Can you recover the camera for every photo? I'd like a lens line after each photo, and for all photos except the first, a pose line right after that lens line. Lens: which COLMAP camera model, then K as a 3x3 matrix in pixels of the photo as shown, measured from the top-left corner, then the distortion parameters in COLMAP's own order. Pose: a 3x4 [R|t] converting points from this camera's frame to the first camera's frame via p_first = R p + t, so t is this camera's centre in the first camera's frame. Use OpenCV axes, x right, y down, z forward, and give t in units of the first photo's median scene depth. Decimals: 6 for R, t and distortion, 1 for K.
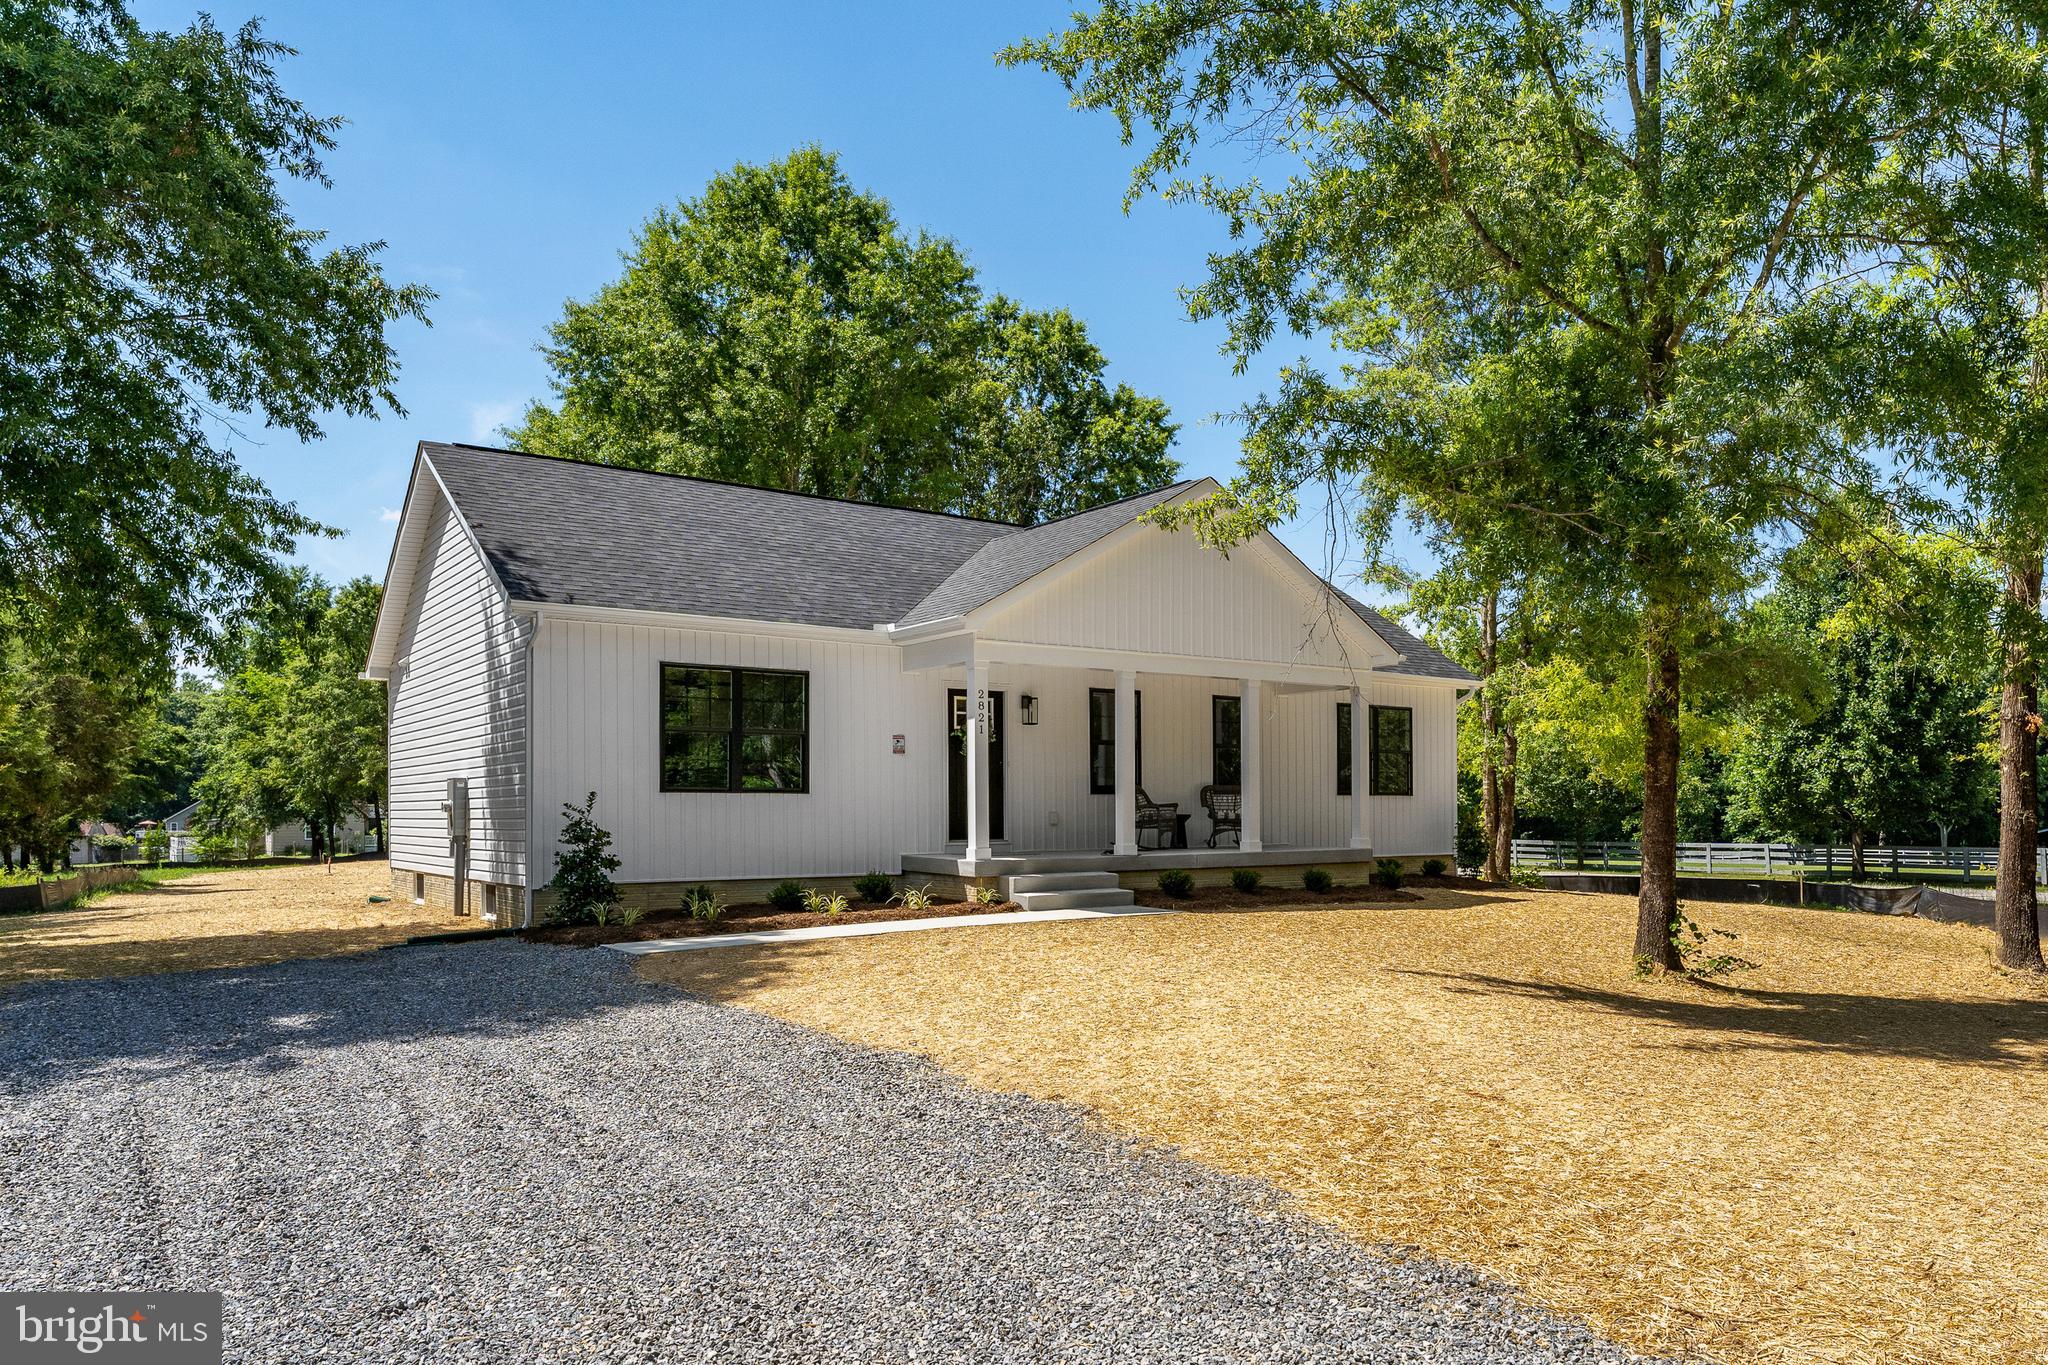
lens RADIAL K [[1329.9, 0, 1085.9], [0, 1329.9, 826.1], [0, 0, 1]] dist [-0.006315, 0.001924]
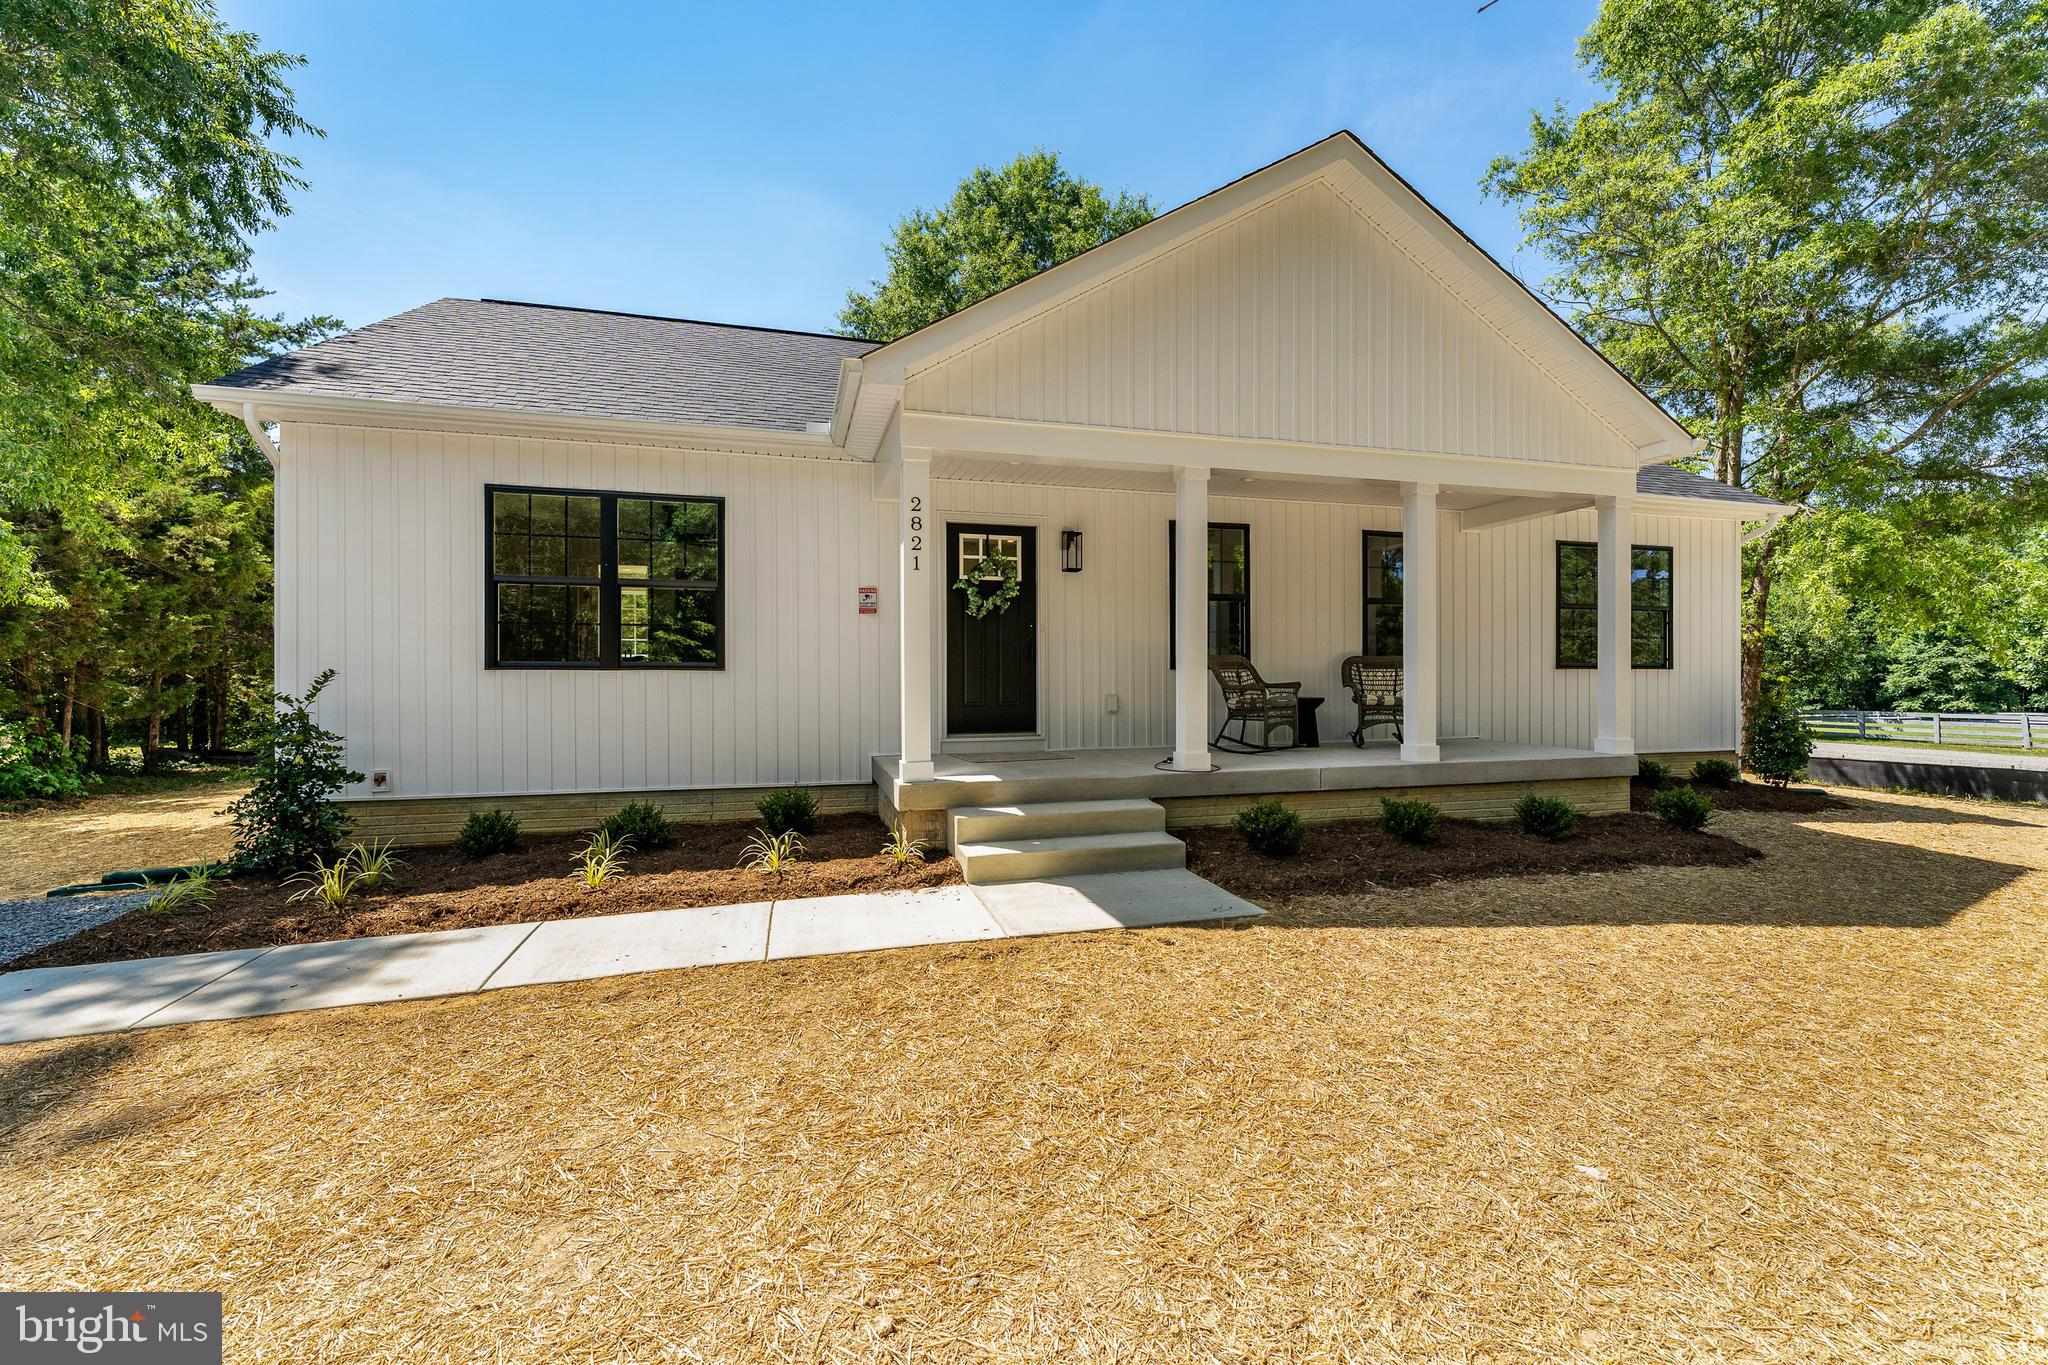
lens RADIAL K [[826.3, 0, 1028.4], [0, 826.3, 676.0], [0, 0, 1]] dist [0.004651, 0.000032]
pose [[0.946619, -0.002716, -0.322344, 0.082078], [-0.002151, 0.999889, -0.014741, -0.015472], [0.322348, 0.014647, 0.946508, 0.623310]]
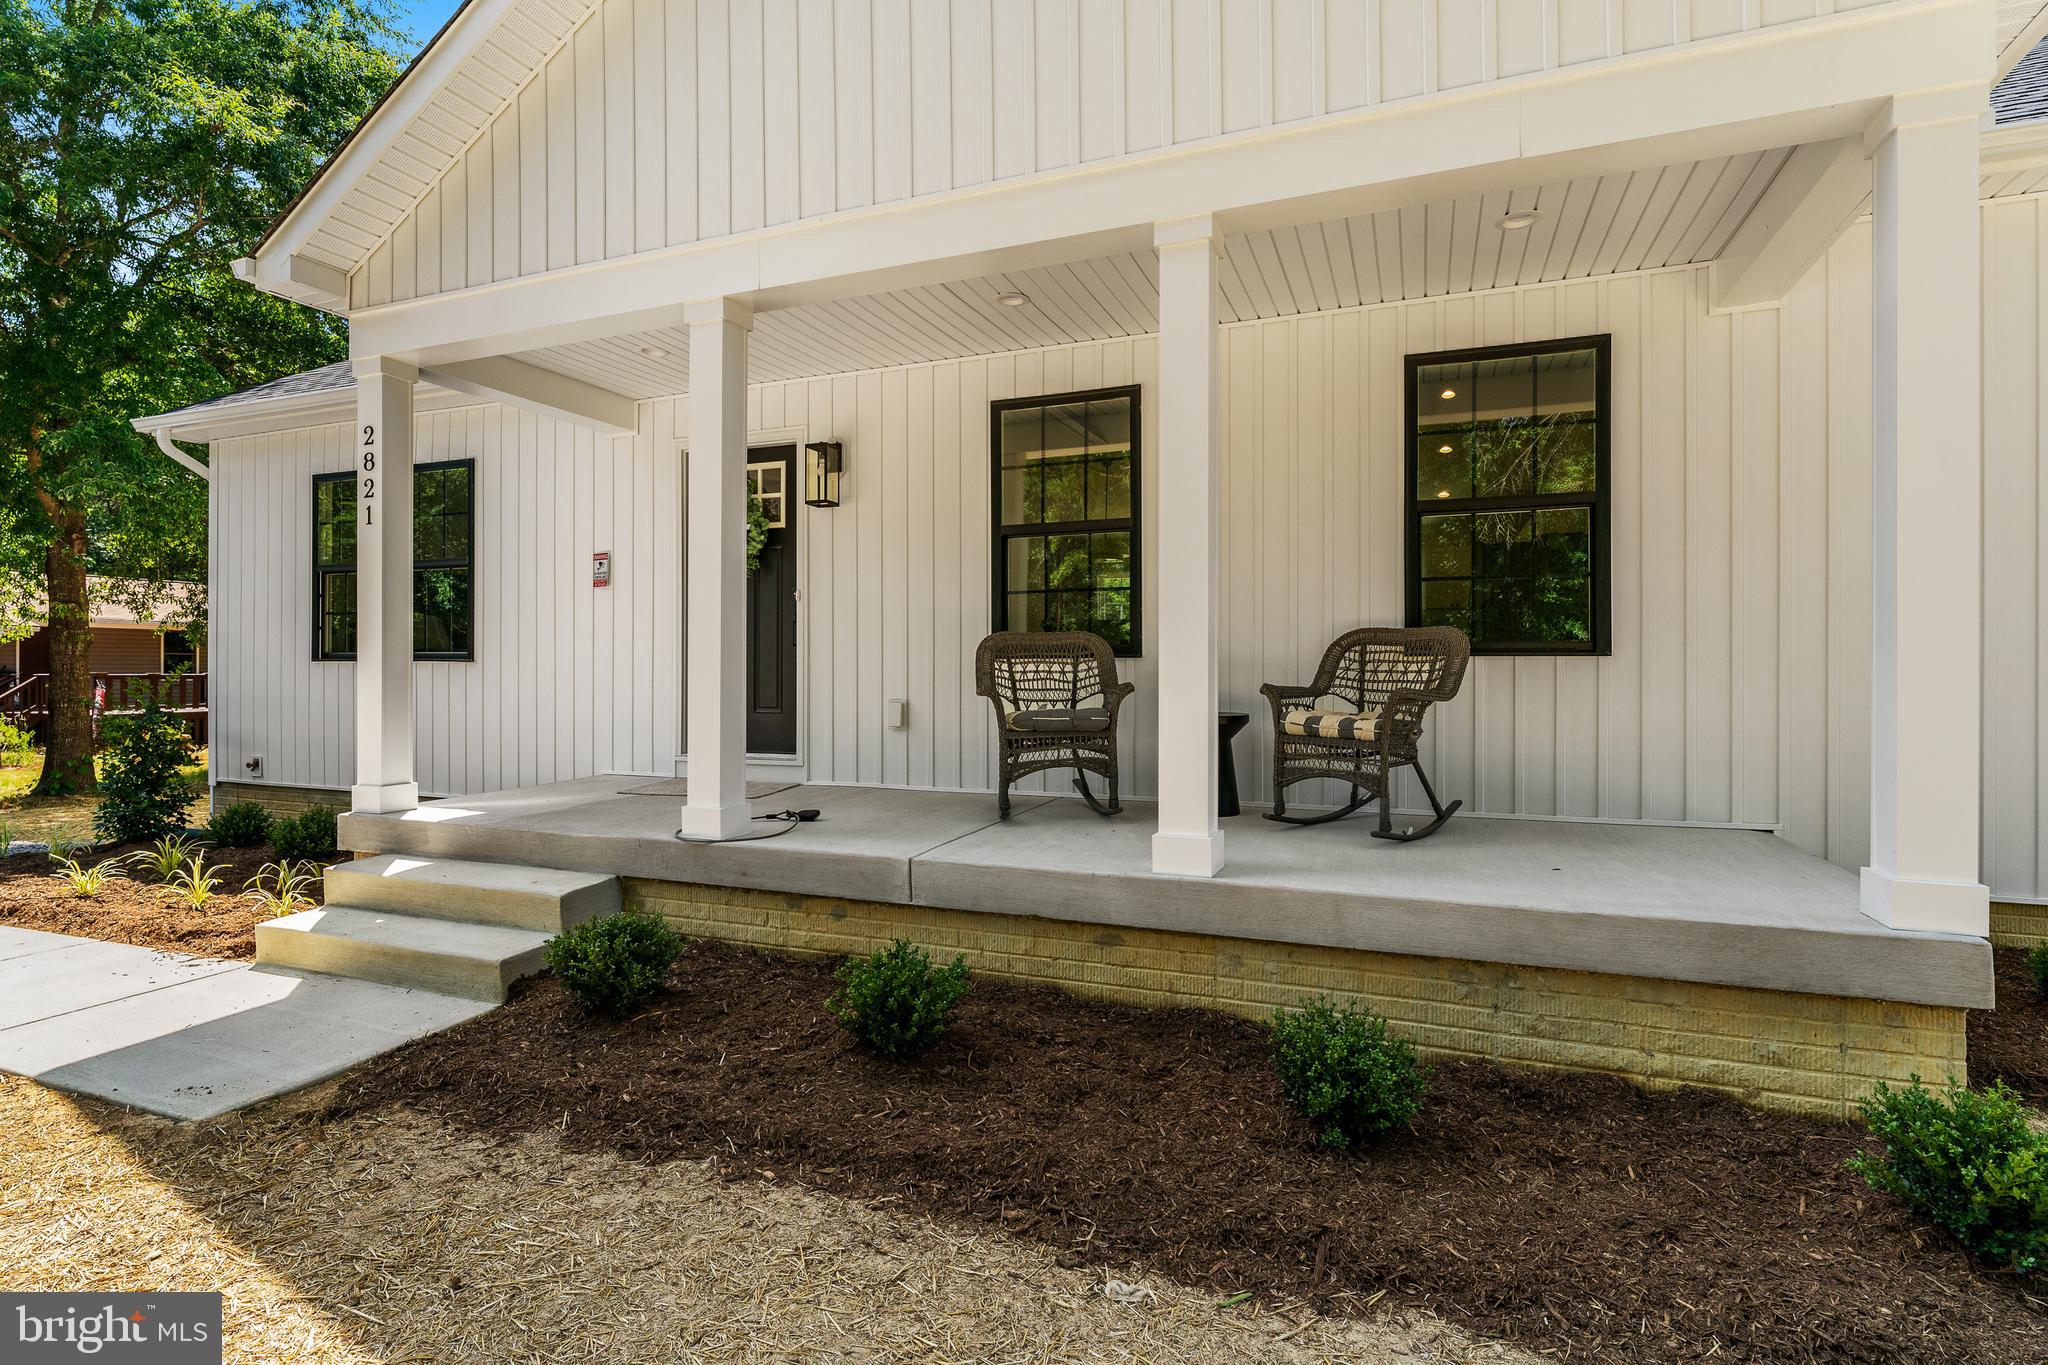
lens RADIAL K [[990.5, 0, 1027.0], [0, 990.5, 667.0], [0, 0, 1]] dist [0.001236, 0.001072]
pose [[0.558538, -0.000584, -0.829479, 0.293728], [-0.012430, 0.999882, -0.009074, -0.020842], [0.829386, 0.015378, 0.558465, 0.934744]]
